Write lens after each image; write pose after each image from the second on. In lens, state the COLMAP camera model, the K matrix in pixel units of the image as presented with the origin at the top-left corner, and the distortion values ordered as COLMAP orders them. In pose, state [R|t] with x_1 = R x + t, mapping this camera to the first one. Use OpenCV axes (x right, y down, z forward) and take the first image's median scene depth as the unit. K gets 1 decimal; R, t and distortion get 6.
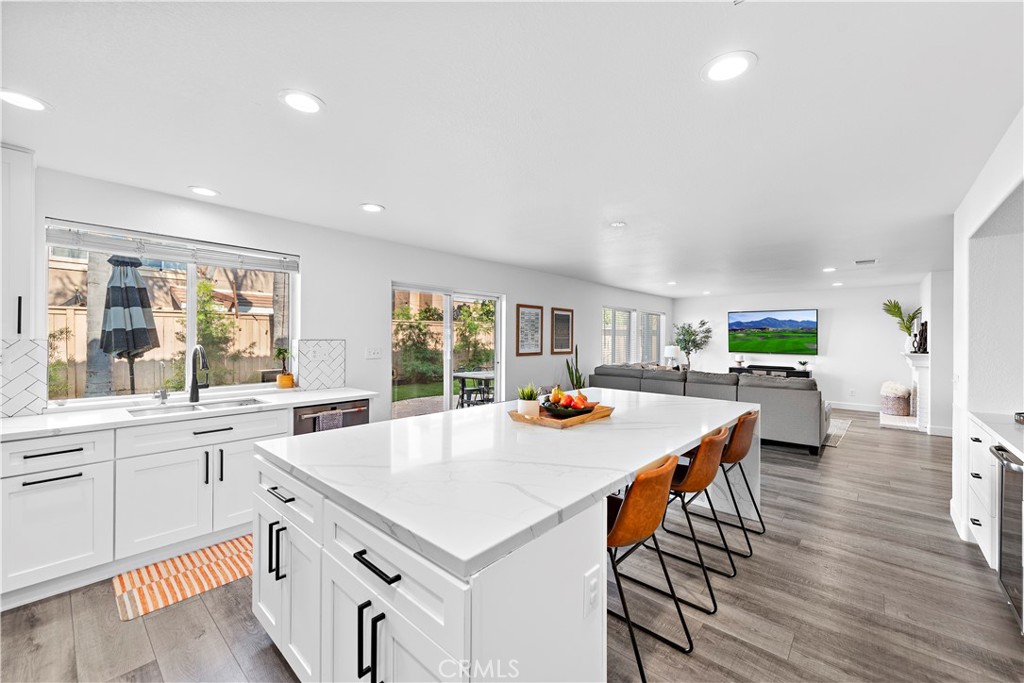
lens RADIAL K [[405.4, 0, 512.0], [0, 405.4, 341.5], [0, 0, 1]] dist [-0.001195, -0.000144]
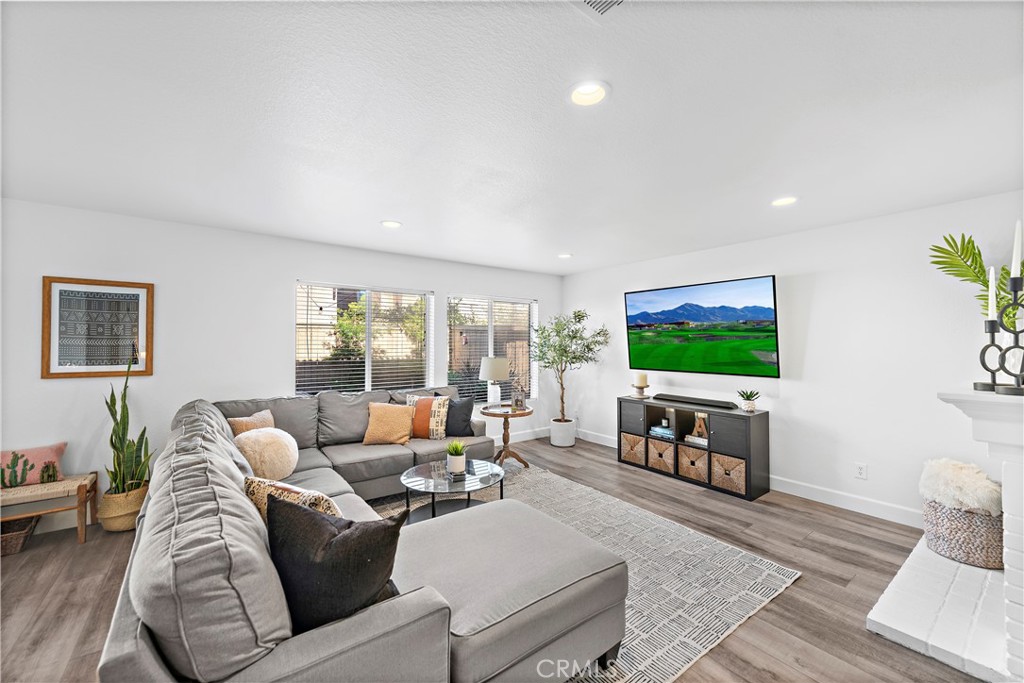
lens RADIAL K [[405.4, 0, 512.0], [0, 405.4, 341.5], [0, 0, 1]] dist [-0.001195, -0.000144]
pose [[0.981280, -0.005552, -0.192506, 0.547107], [0.002910, 0.999898, -0.014003, -0.001463], [0.192564, 0.013181, 0.981196, 0.501349]]
